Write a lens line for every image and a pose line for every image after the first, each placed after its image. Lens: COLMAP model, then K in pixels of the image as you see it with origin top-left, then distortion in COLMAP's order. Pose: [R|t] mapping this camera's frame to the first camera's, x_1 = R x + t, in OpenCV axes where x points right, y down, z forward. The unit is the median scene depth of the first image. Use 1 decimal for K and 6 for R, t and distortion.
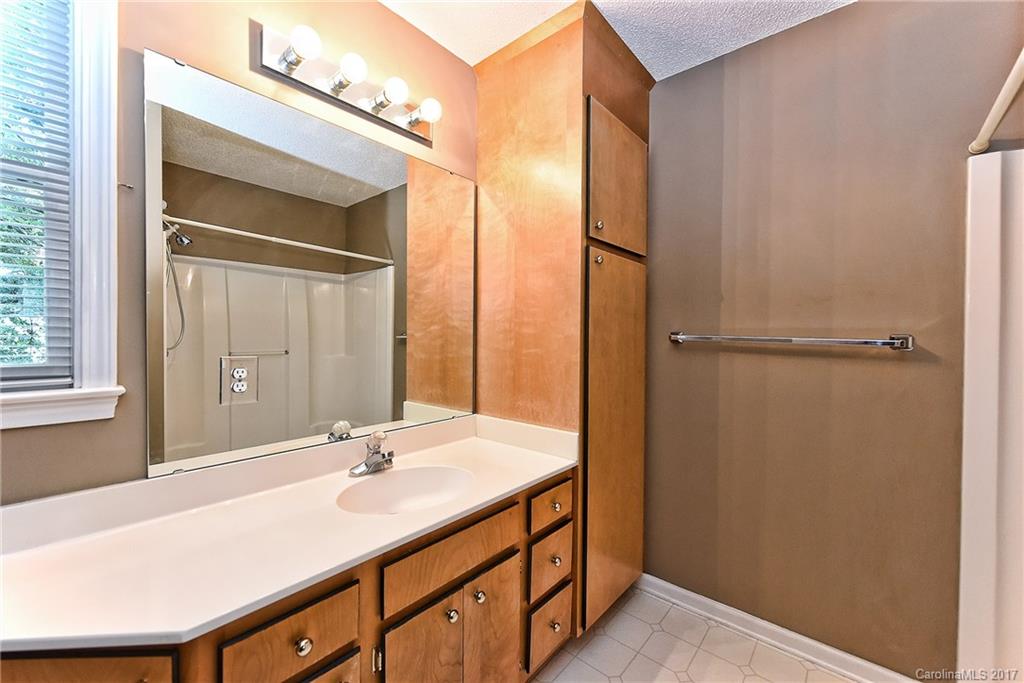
lens RADIAL K [[410.6, 0, 510.8], [0, 410.6, 339.7], [0, 0, 1]] dist [-0.000404, -0.000568]
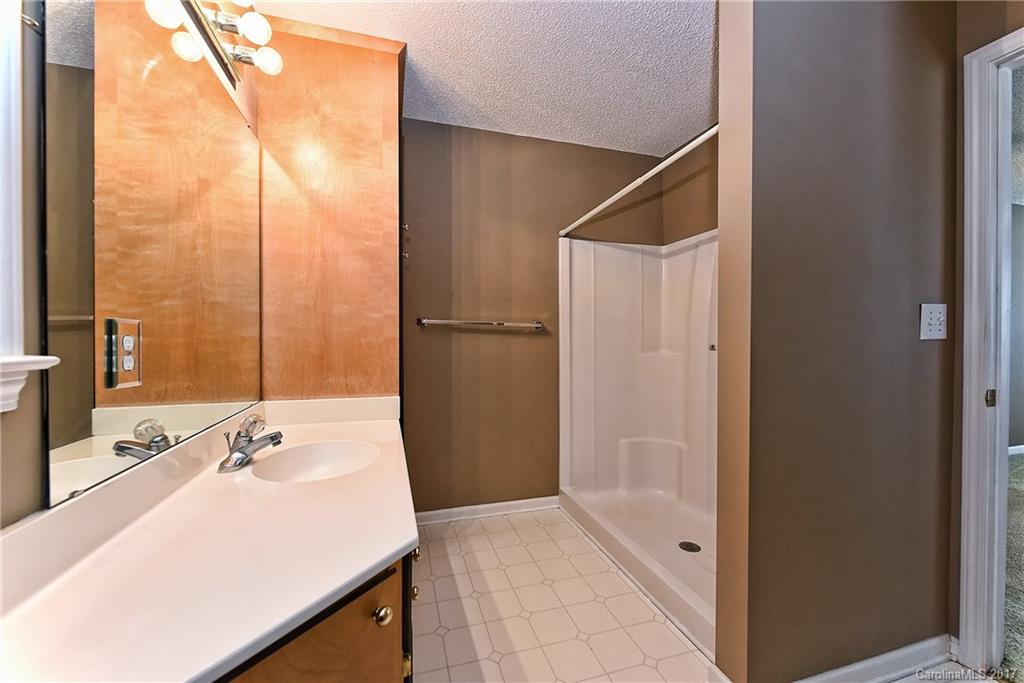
lens RADIAL K [[436.0, 0, 509.1], [0, 436.0, 342.4], [0, 0, 1]] dist [-0.004666, 0.000521]
pose [[0.514972, -0.008836, 0.857162, -0.671613], [0.011616, 0.999927, 0.003329, 0.060300], [-0.857128, 0.008242, 0.515037, 0.050832]]
